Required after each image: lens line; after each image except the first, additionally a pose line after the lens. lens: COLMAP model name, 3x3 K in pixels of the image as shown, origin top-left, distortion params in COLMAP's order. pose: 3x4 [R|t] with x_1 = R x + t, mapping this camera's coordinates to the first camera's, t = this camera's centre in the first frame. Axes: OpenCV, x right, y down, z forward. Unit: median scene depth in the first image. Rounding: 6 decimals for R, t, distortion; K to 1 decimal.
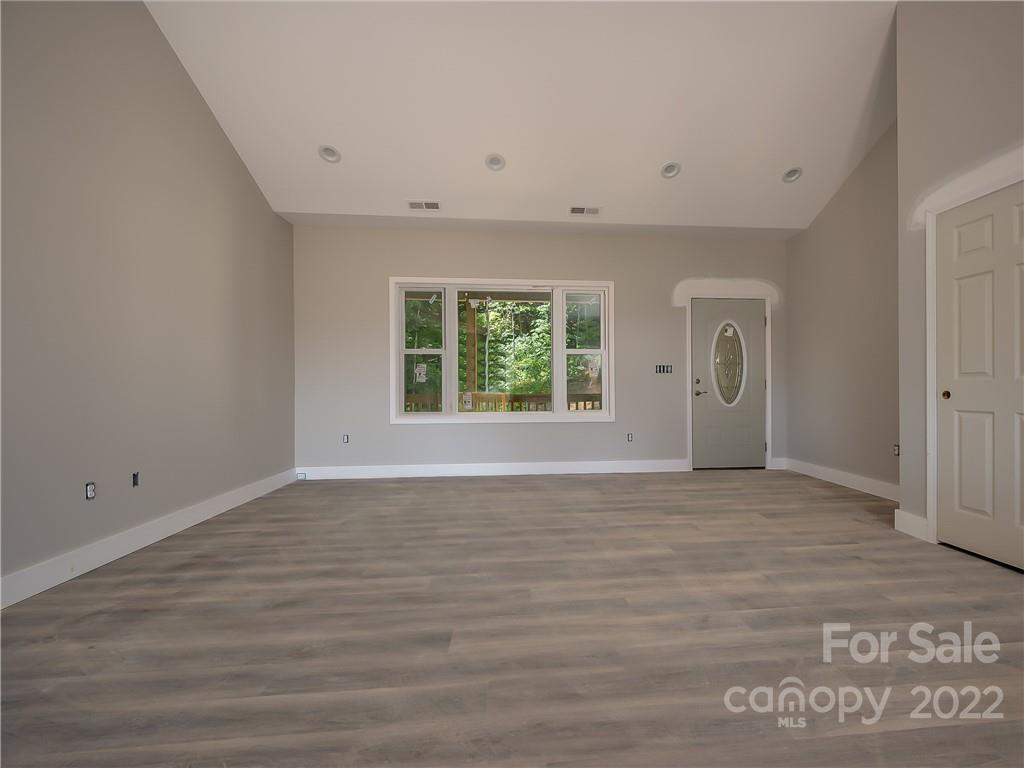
lens RADIAL K [[479.9, 0, 512.0], [0, 479.9, 384.0], [0, 0, 1]] dist [-0.000833, -0.000171]
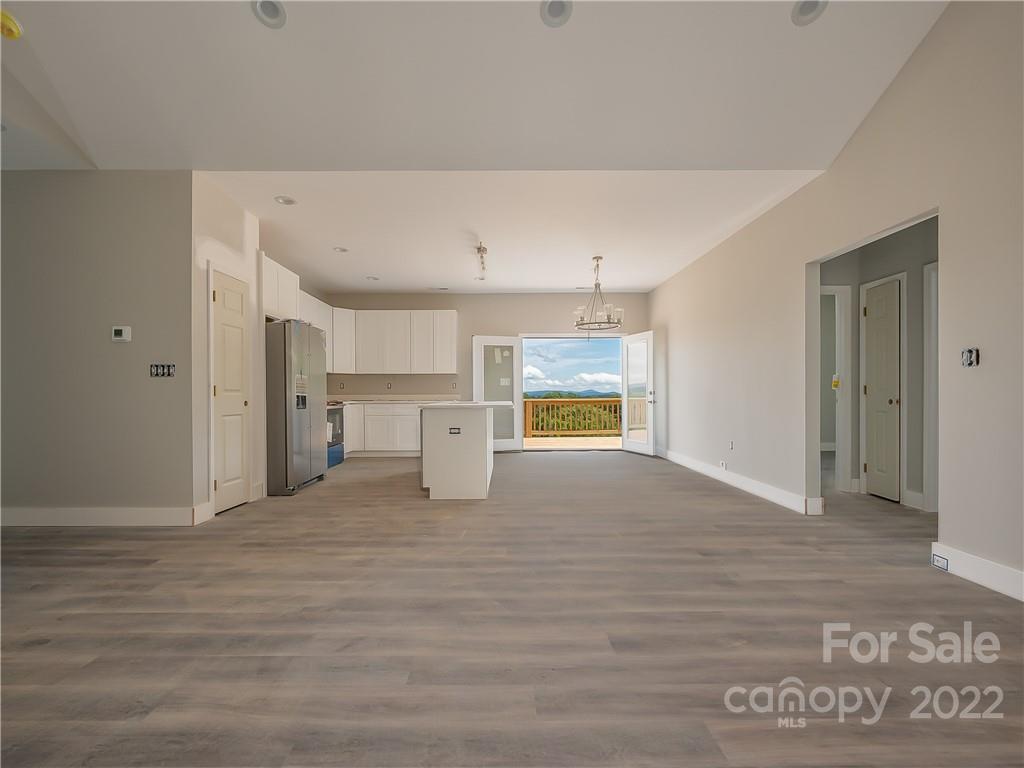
lens RADIAL K [[479.9, 0, 512.0], [0, 479.9, 384.0], [0, 0, 1]] dist [-0.000833, -0.000171]
pose [[-0.999987, 0.004672, -0.001934, 0.078429], [0.004665, 0.999982, 0.003646, -0.023910], [0.001951, 0.003637, -0.999991, 1.989527]]
